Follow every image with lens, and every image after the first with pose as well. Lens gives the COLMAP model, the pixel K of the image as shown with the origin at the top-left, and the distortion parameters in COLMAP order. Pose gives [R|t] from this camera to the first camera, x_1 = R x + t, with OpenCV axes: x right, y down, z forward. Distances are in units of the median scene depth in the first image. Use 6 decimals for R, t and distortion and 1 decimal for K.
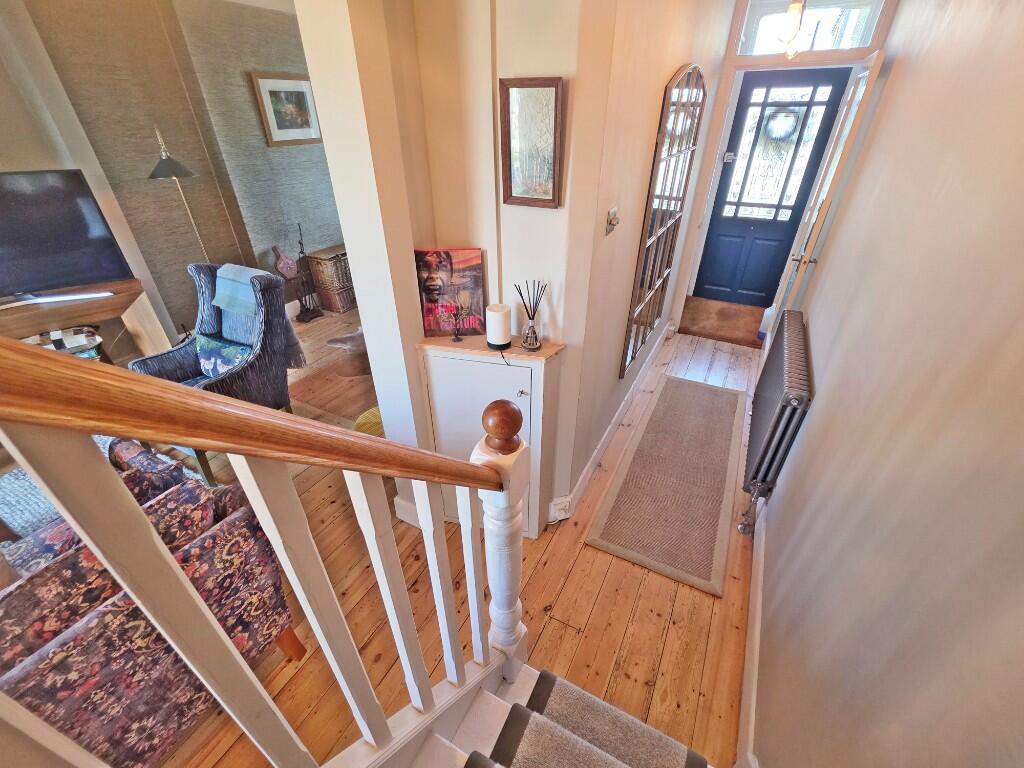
lens RADIAL K [[444.2, 0, 513.4], [0, 444.2, 389.8], [0, 0, 1]] dist [-0.006952, 0.000428]
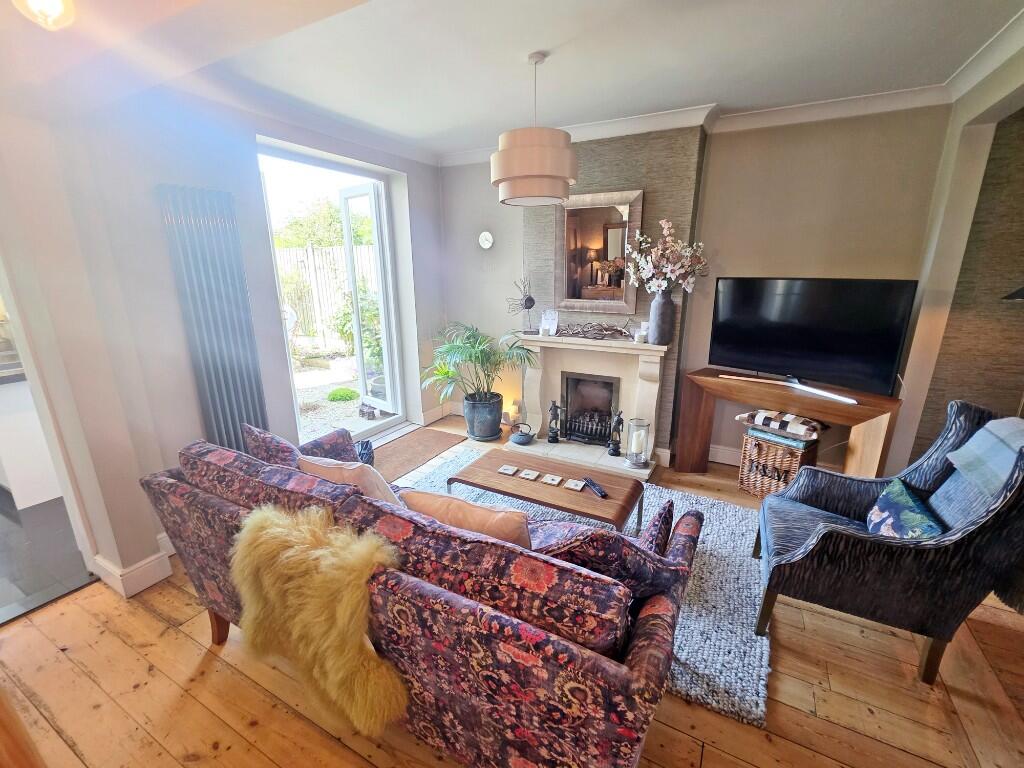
lens RADIAL K [[444.2, 0, 513.4], [0, 444.2, 389.8], [0, 0, 1]] dist [-0.006952, 0.000428]
pose [[0.002867, 0.272908, -0.962036, -0.033762], [-0.527359, 0.817802, 0.230420, -0.090375], [0.849638, 0.506677, 0.146265, 0.294548]]
